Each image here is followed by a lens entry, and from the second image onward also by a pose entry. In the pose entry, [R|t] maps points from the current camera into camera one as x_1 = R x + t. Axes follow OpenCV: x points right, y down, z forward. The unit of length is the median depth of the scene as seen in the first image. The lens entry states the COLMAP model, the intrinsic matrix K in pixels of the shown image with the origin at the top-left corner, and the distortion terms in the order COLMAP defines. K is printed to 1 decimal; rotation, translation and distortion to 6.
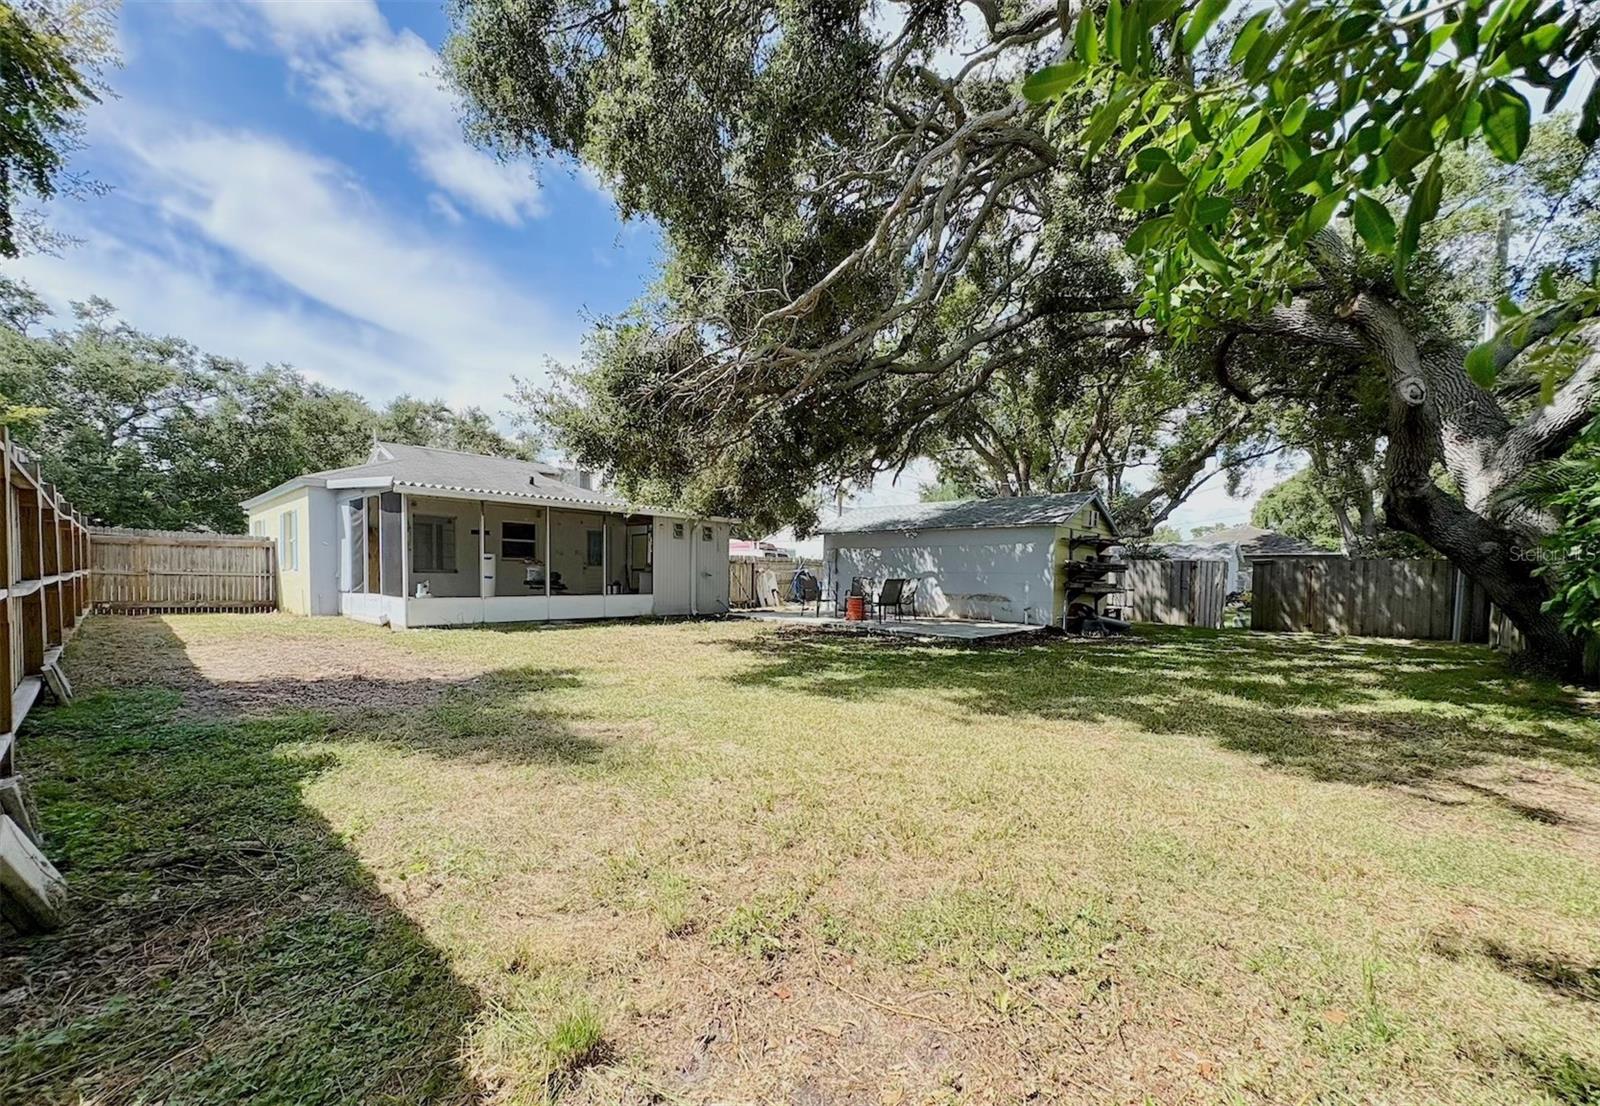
lens RADIAL K [[647.6, 0, 783.8], [0, 647.6, 597.5], [0, 0, 1]] dist [0.001886, -0.000056]
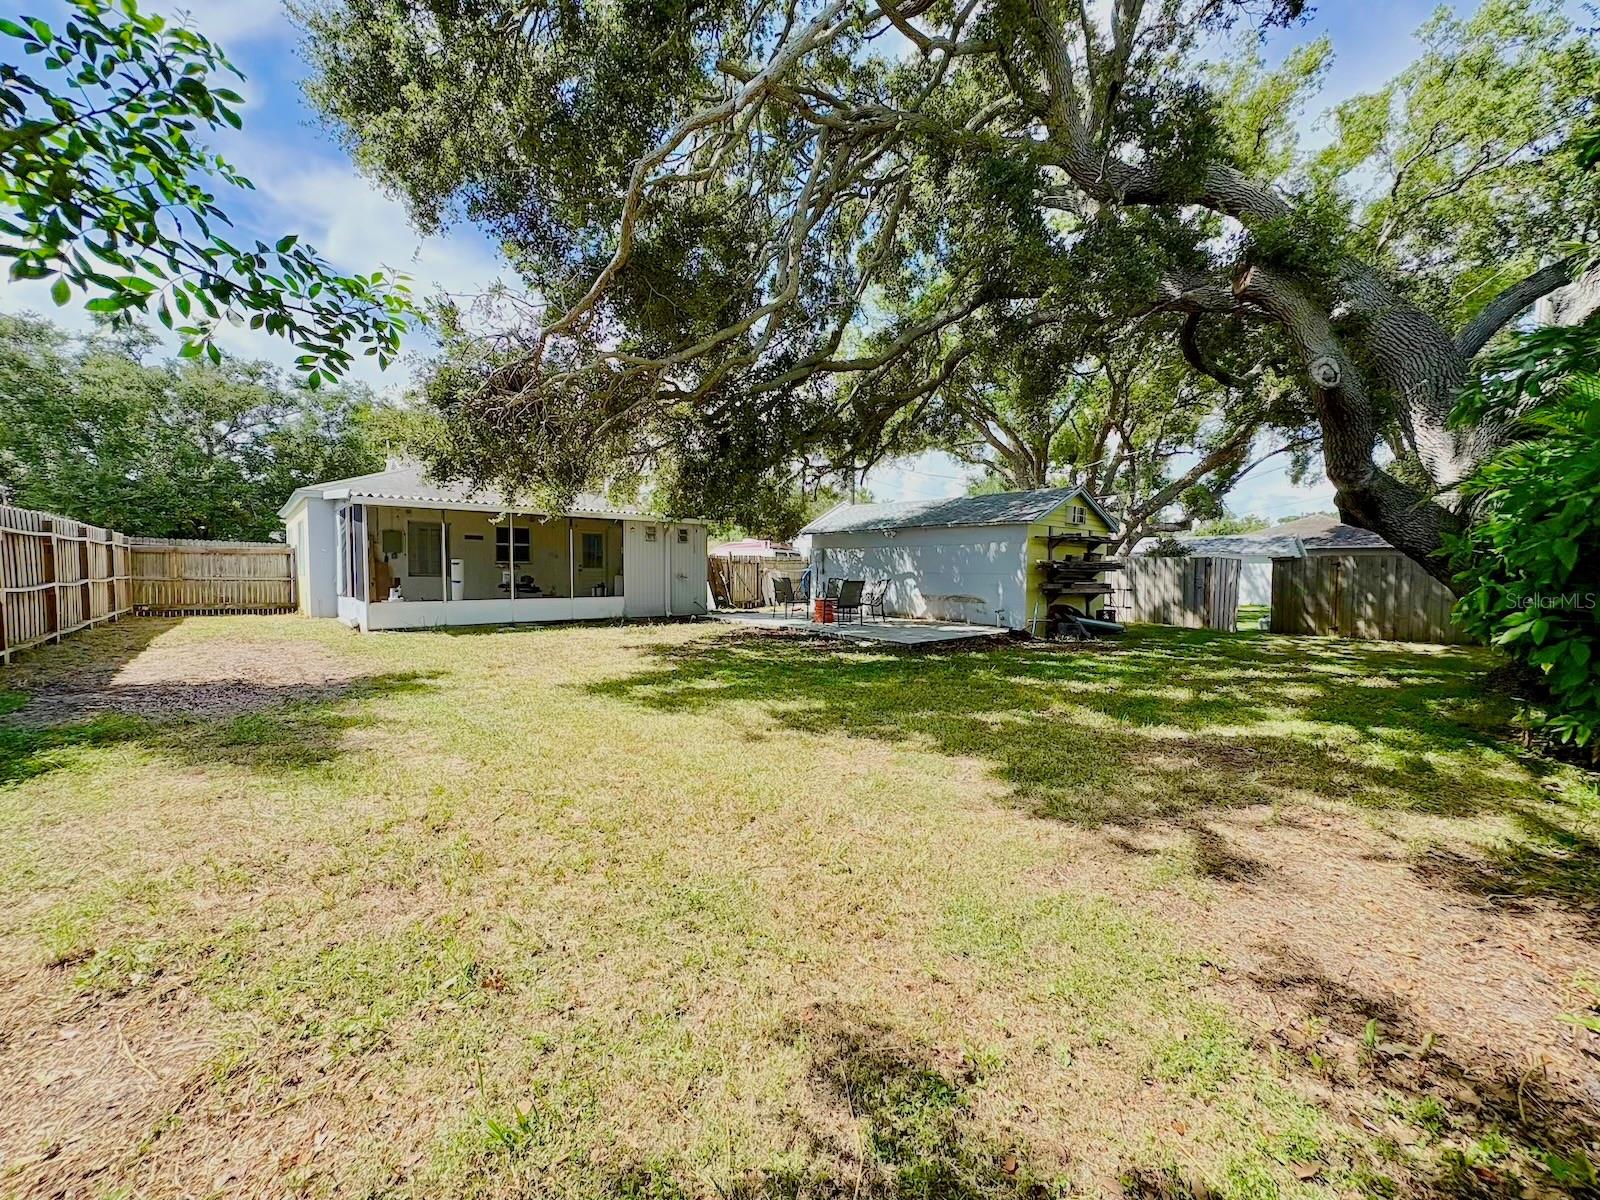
lens RADIAL K [[648.8, 0, 787.0], [0, 648.8, 596.6], [0, 0, 1]] dist [0.001972, -0.000875]
pose [[0.993673, -0.002544, -0.112279, 0.158707], [0.003120, 0.999983, 0.004954, -0.008926], [0.112265, -0.005273, 0.993664, 0.015858]]
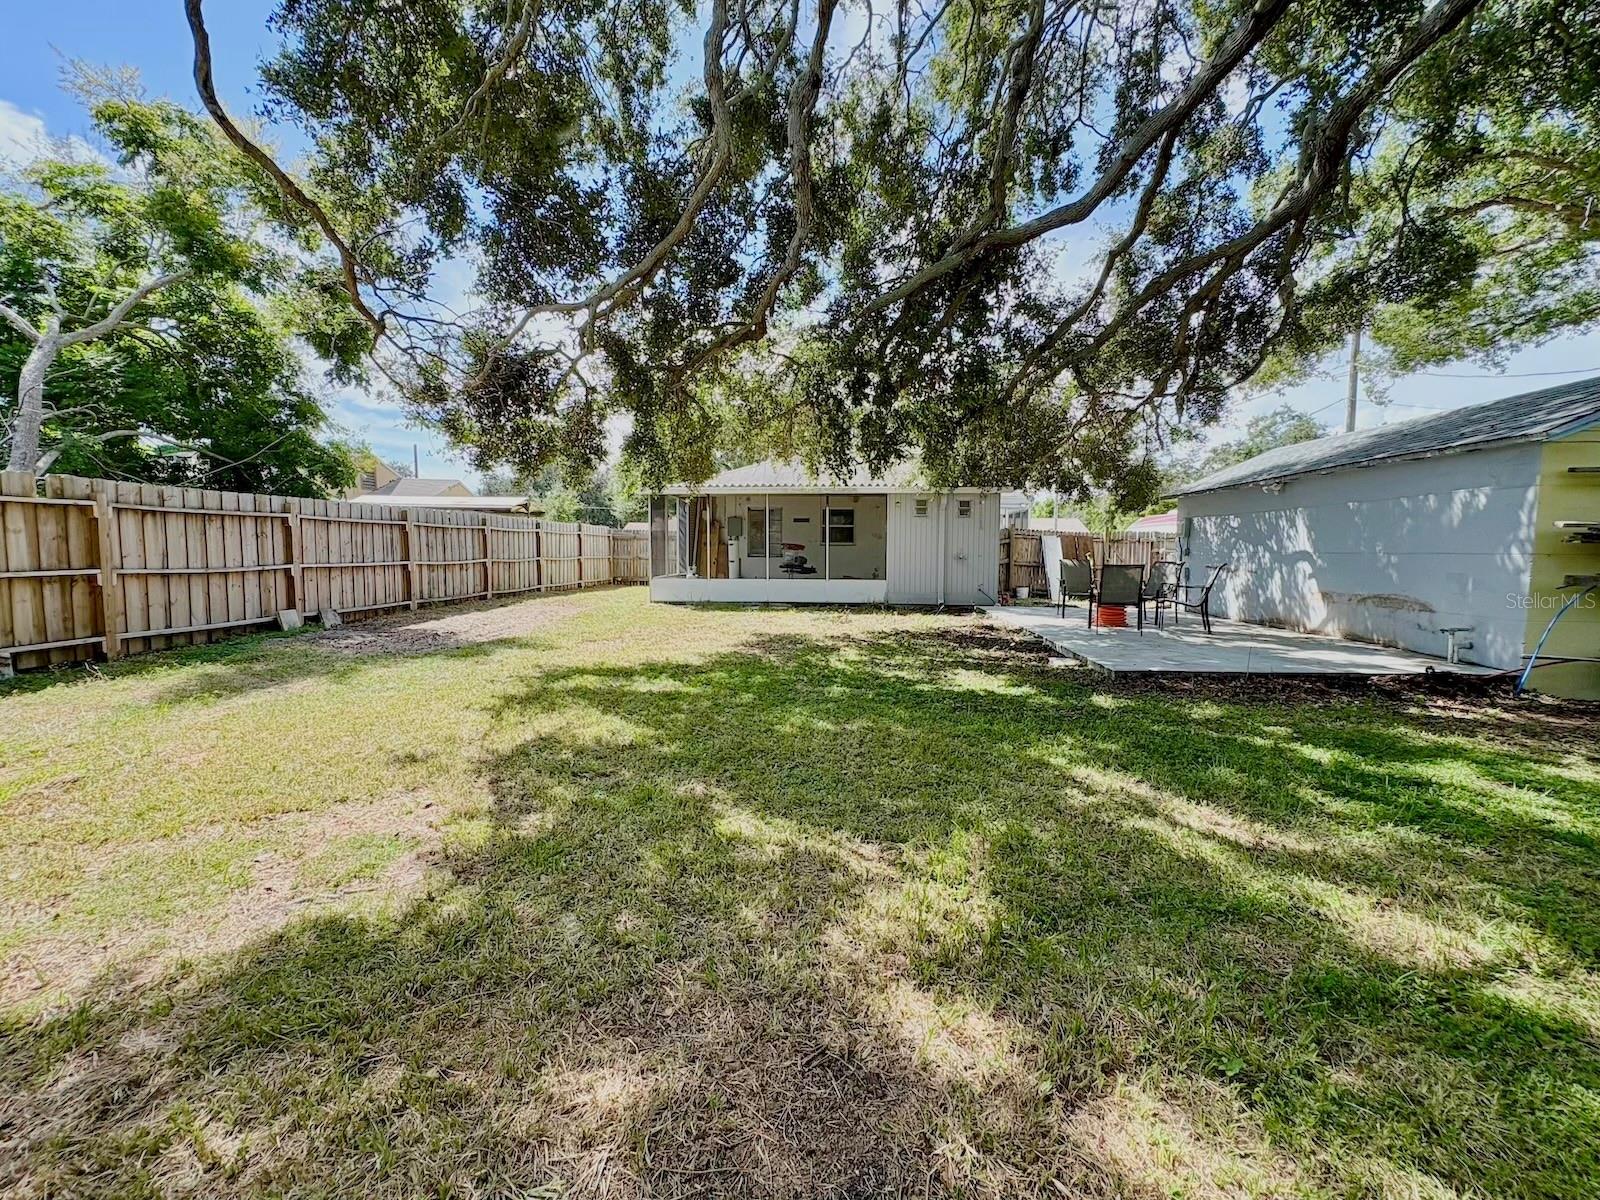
lens RADIAL K [[648.8, 0, 795.1], [0, 648.8, 596.3], [0, 0, 1]] dist [0.001972, -0.000875]
pose [[0.627463, 0.042576, -0.777482, 0.403557], [-0.020685, 0.999063, 0.038016, -0.013477], [0.778372, -0.007772, 0.627755, 0.312572]]
